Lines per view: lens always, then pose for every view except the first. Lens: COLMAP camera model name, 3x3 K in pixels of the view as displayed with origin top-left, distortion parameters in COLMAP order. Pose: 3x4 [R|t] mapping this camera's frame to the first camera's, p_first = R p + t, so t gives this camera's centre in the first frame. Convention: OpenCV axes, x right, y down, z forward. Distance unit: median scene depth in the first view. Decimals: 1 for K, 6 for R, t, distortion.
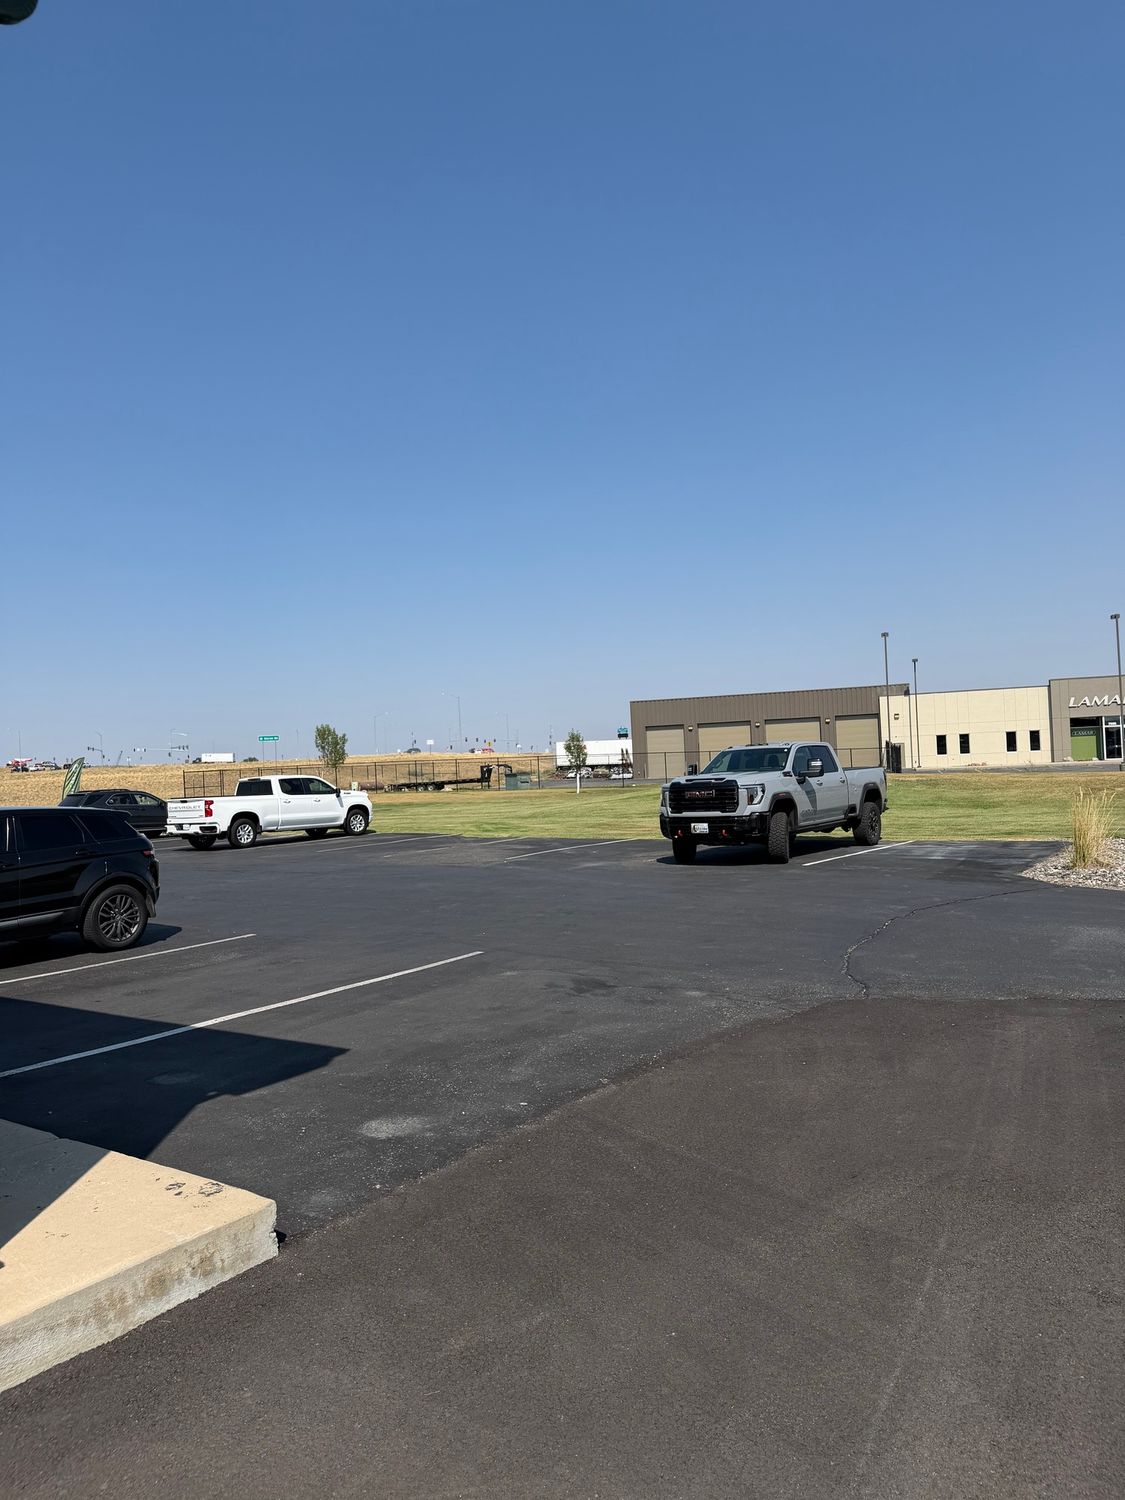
lens RADIAL K [[1050.7, 0, 562.0], [0, 1050.7, 746.4], [0, 0, 1]] dist [0.037831, -0.002066]
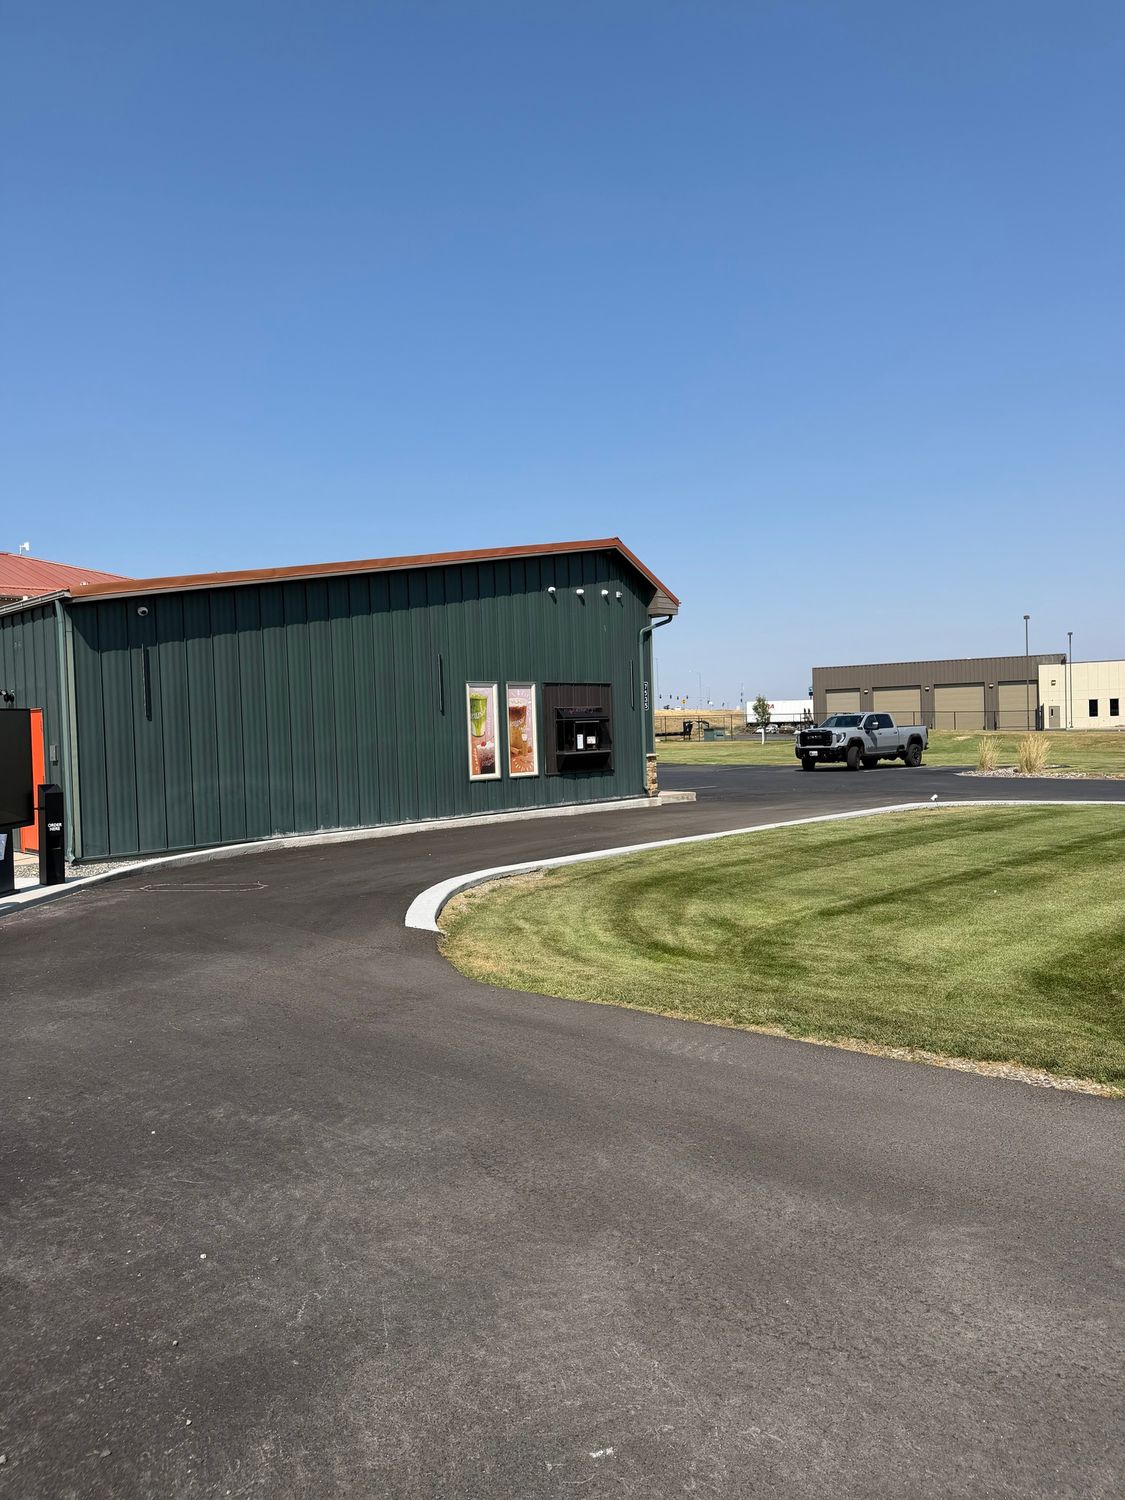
lens RADIAL K [[1050.7, 0, 551.4], [0, 1050.7, 752.5], [0, 0, 1]] dist [0.037831, -0.002066]
pose [[0.981997, 0.017925, -0.188042, 0.002779], [-0.008851, 0.998760, 0.048988, -0.004809], [0.188687, -0.046441, 0.980939, -0.247690]]
